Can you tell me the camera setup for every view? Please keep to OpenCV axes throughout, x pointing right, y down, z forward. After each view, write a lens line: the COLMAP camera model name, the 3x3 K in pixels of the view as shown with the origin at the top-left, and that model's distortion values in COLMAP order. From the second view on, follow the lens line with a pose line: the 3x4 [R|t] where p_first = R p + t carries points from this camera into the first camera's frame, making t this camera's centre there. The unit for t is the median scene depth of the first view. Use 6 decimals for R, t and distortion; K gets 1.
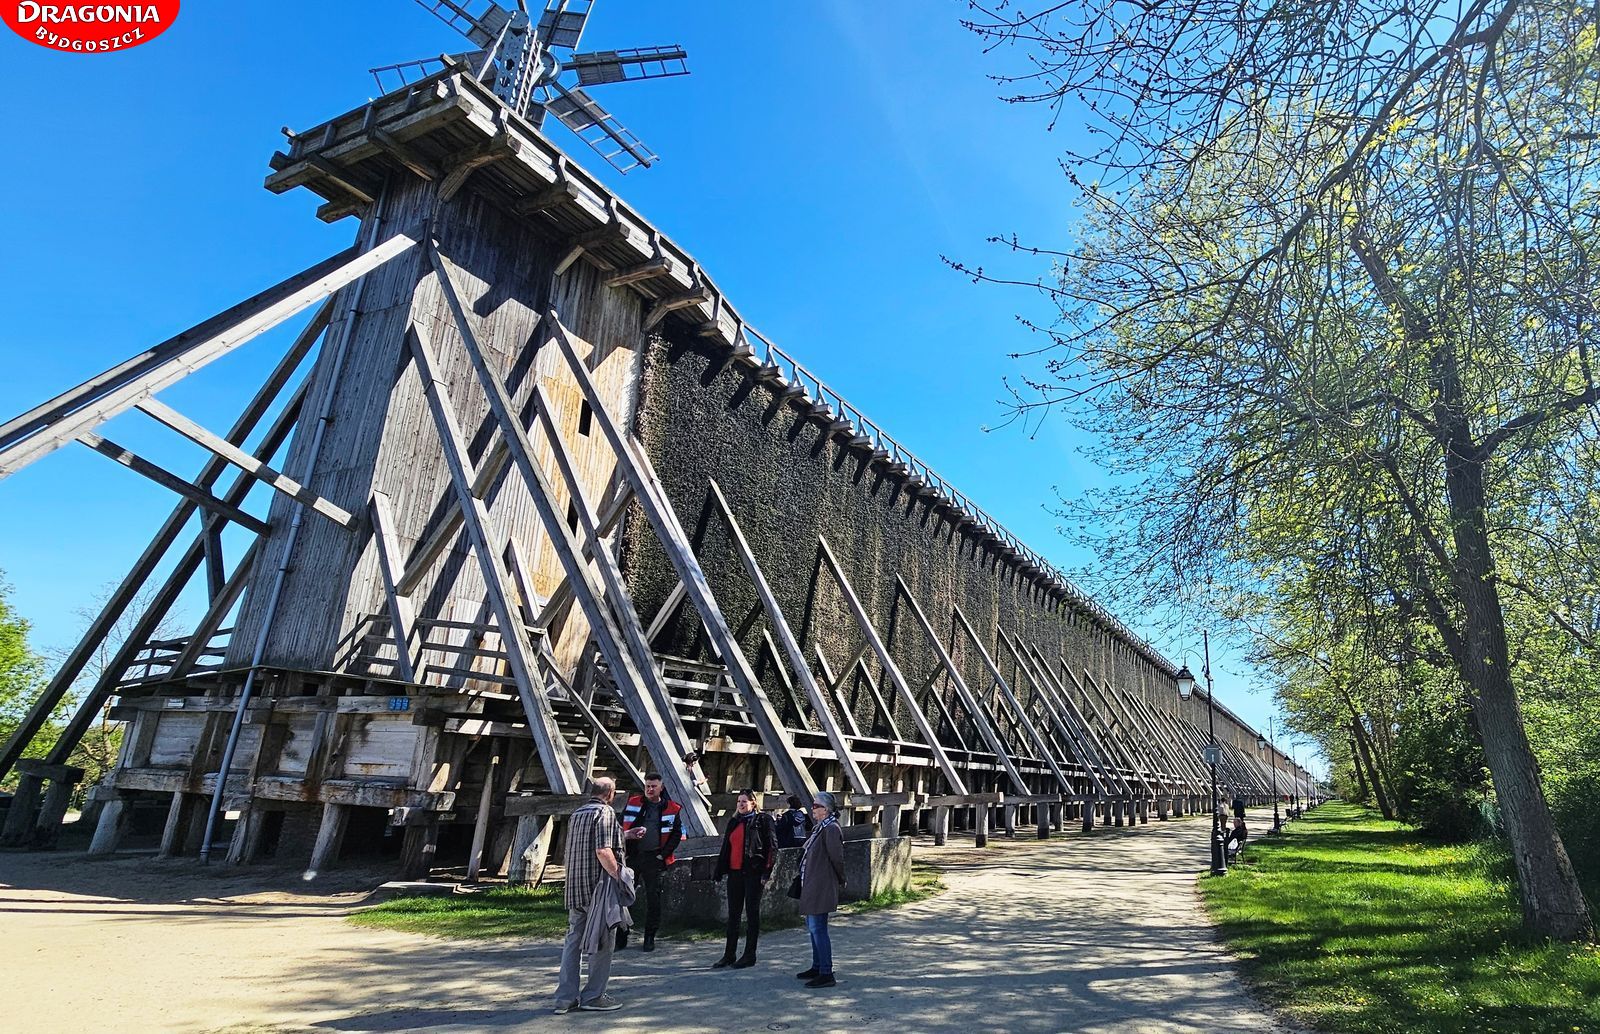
lens RADIAL K [[691.4, 0, 799.7], [0, 691.4, 516.7], [0, 0, 1]] dist [-0.002023, 0.000063]
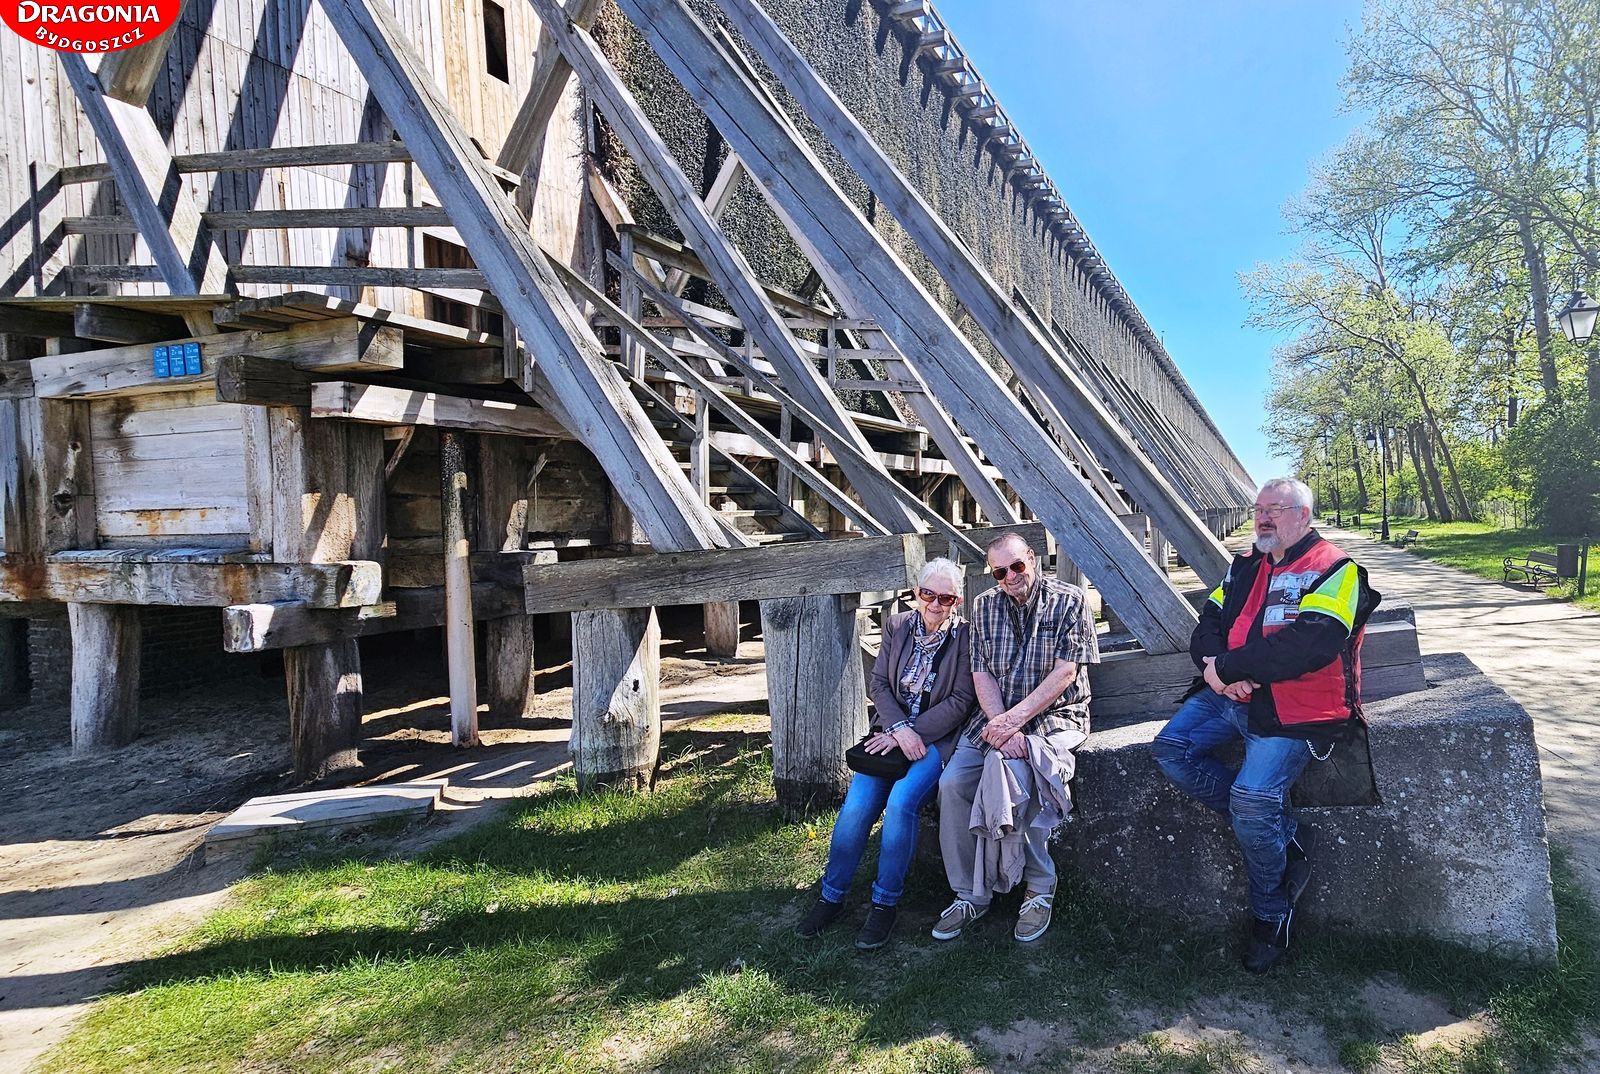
lens RADIAL K [[814.0, 0, 804.1], [0, 814.0, 539.6], [0, 0, 1]] dist [-0.000017, -0.000837]
pose [[0.997561, -0.057074, 0.040180, -0.260514], [0.037508, 0.923814, 0.380999, 0.208180], [-0.058864, -0.378563, 0.923702, 0.532597]]
